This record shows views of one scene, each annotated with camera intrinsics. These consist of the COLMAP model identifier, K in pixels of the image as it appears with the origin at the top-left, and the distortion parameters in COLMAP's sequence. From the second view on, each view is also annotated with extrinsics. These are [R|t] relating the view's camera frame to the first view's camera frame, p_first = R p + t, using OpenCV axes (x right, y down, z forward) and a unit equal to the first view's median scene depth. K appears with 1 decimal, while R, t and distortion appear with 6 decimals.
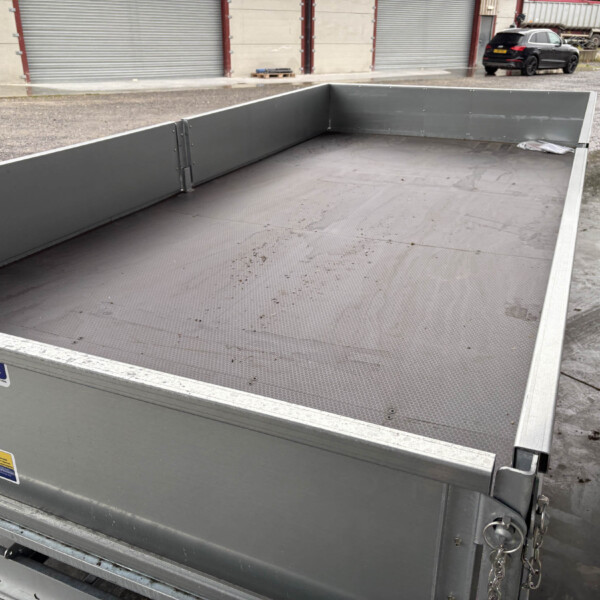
lens RADIAL K [[613.1, 0, 297.5], [0, 613.1, 301.7], [0, 0, 1]] dist [0.008887, 0.000000]
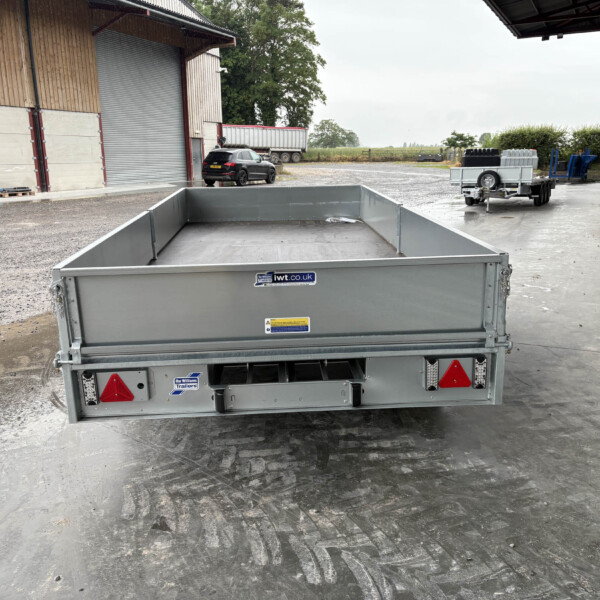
lens RADIAL K [[613.1, 0, 301.0], [0, 613.1, 304.9], [0, 0, 1]] dist [0.008887, 0.000000]
pose [[0.889000, -0.123410, 0.440963, -0.449538], [0.195969, 0.972890, -0.122804, 0.141668], [-0.413854, 0.195588, 0.889084, -0.330110]]
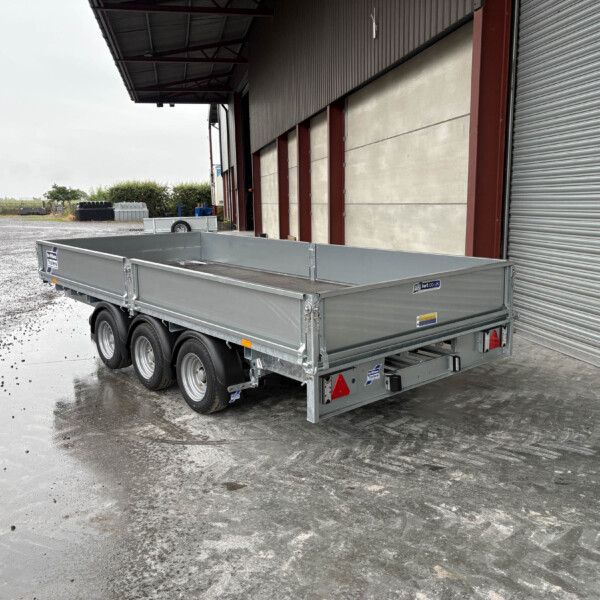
lens RADIAL K [[613.1, 0, 297.2], [0, 613.1, 302.7], [0, 0, 1]] dist [0.008887, 0.000000]
pose [[0.417946, -0.156777, 0.894842, -1.126594], [0.374898, 0.926979, -0.012693, -0.015531], [-0.827509, 0.340780, 0.446203, 0.025134]]
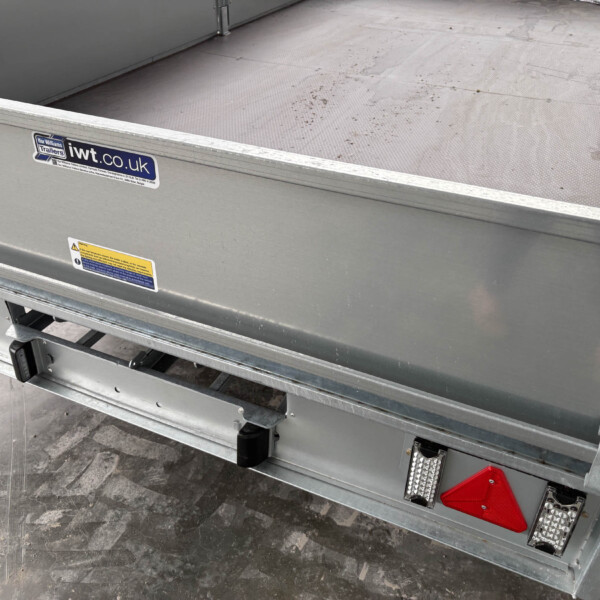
lens RADIAL K [[613.1, 0, 295.3], [0, 613.1, 299.8], [0, 0, 1]] dist [0.008887, 0.000000]
pose [[0.999729, 0.023127, 0.002725, -0.067848], [-0.023210, 0.980023, 0.197525, 0.031199], [0.001897, -0.197534, 0.980294, 0.002575]]
